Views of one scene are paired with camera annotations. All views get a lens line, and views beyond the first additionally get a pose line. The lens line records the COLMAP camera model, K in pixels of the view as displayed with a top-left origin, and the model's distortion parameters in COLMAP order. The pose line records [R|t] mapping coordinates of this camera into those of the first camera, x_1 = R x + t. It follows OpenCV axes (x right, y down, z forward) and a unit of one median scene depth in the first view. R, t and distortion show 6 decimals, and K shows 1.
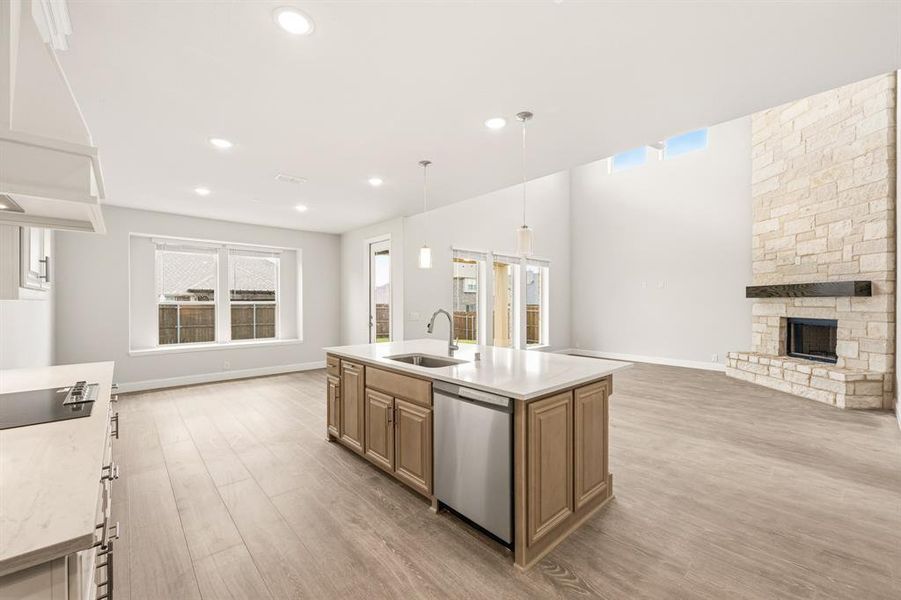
lens RADIAL K [[365.4, 0, 450.5], [0, 365.4, 300.0], [0, 0, 1]] dist [-0.000086, -0.000031]
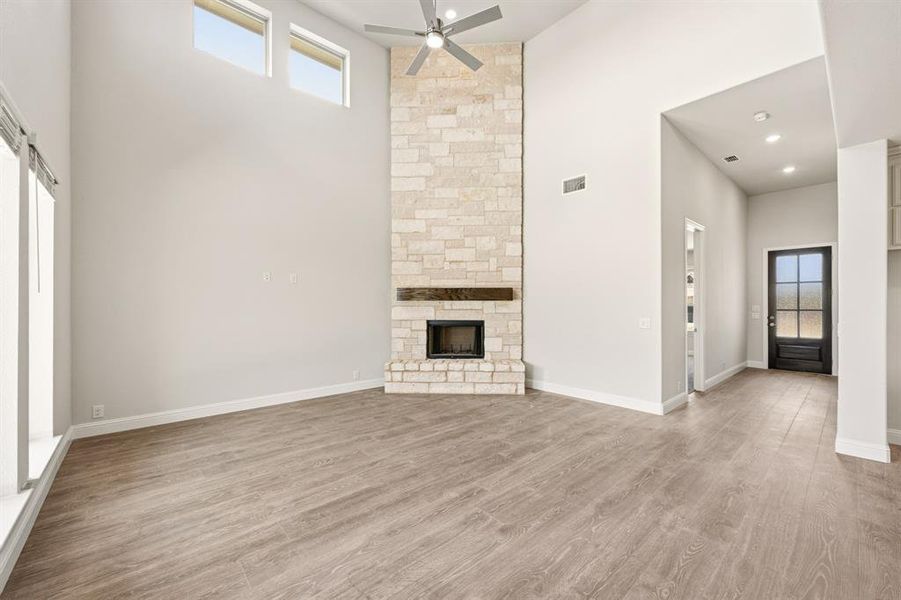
lens RADIAL K [[365.4, 0, 450.5], [0, 365.4, 300.0], [0, 0, 1]] dist [-0.000086, -0.000031]
pose [[0.013400, 0.008091, 0.999877, -0.107438], [-0.004067, 0.999959, -0.008037, -0.000641], [-0.999902, -0.003959, 0.013433, 1.087521]]
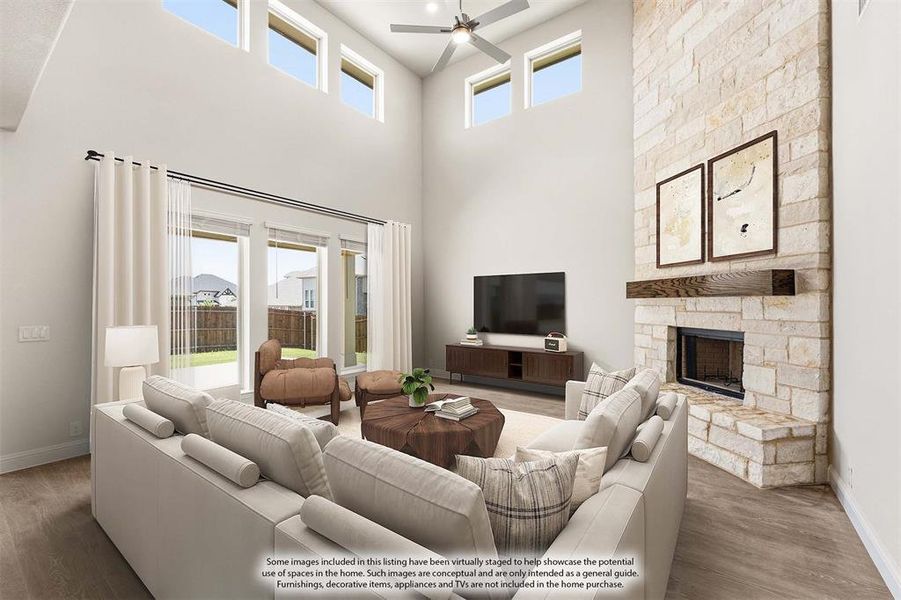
lens RADIAL K [[376.4, 0, 450.5], [0, 376.4, 300.0], [0, 0, 1]] dist [-0.001210, -0.000121]
pose [[0.979528, -0.000689, 0.201306, 0.420793], [0.001442, 0.999993, -0.003591, -0.000431], [-0.201302, 0.003807, 0.979522, 0.455919]]
